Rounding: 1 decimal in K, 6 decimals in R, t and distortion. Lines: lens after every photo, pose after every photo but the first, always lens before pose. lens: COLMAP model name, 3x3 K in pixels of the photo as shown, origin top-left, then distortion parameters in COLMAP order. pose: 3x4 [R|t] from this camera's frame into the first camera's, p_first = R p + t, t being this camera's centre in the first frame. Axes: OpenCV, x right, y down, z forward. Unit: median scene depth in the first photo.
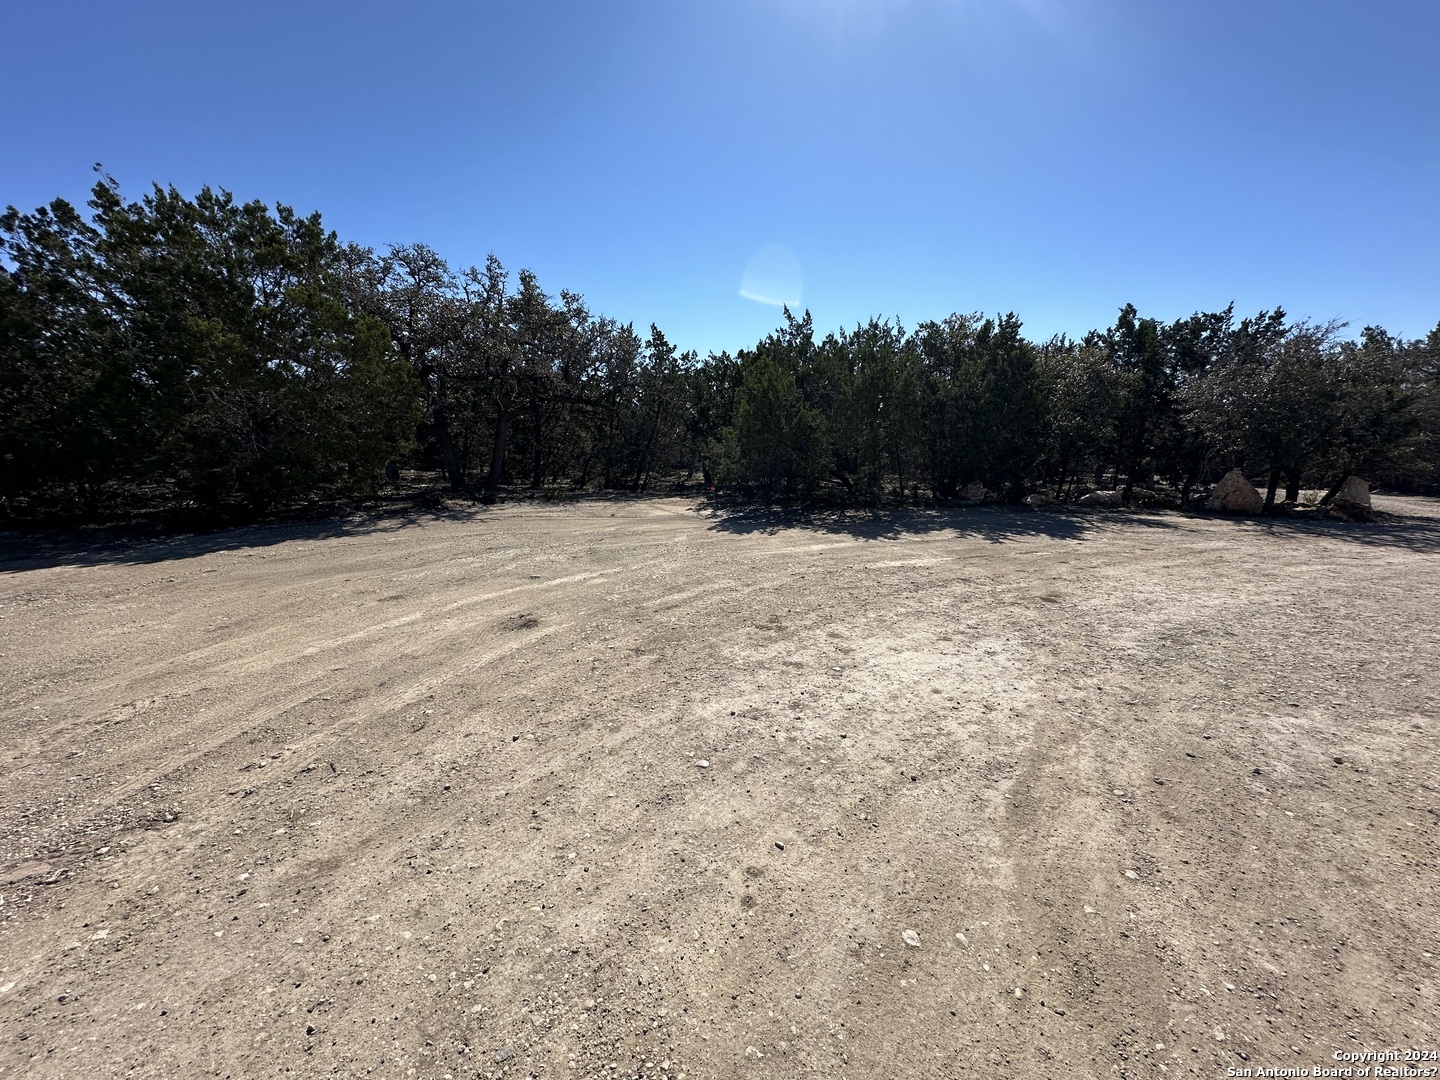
lens RADIAL K [[575.2, 0, 720.0], [0, 575.2, 540.0], [0, 0, 1]] dist [-0.000907, -0.000053]
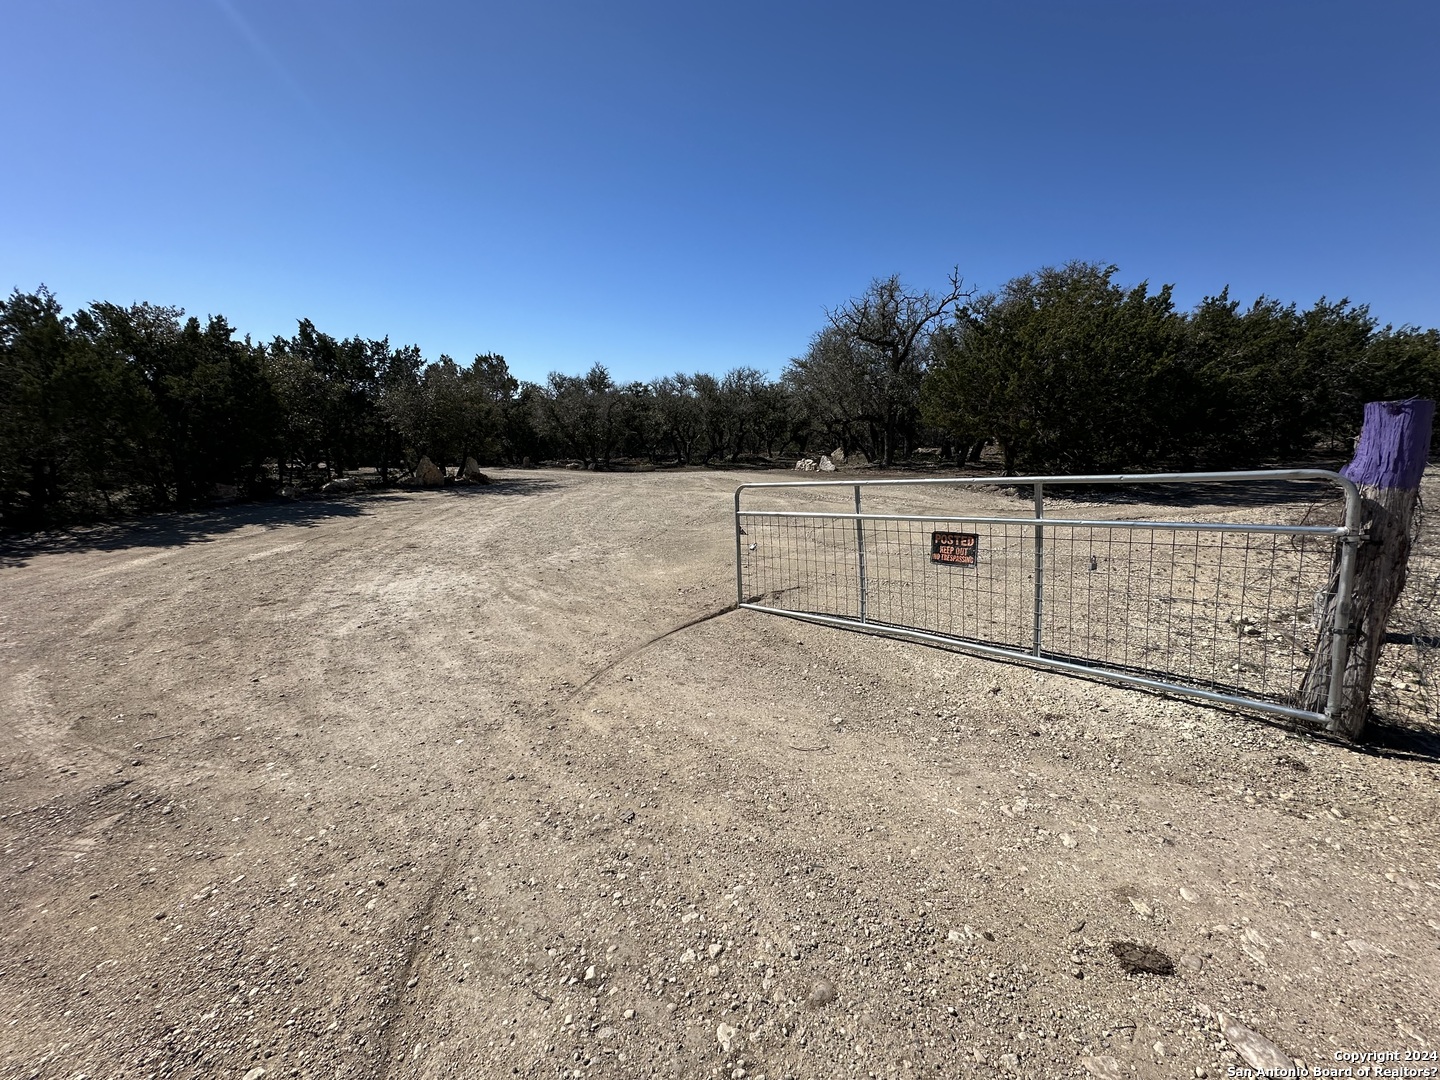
lens RADIAL K [[575.2, 0, 720.0], [0, 575.2, 540.0], [0, 0, 1]] dist [-0.000907, -0.000053]
pose [[0.275729, -0.180602, 0.944117, -0.278583], [0.157961, 0.977351, 0.140827, -0.002186], [-0.948168, 0.110304, 0.298012, -0.113544]]
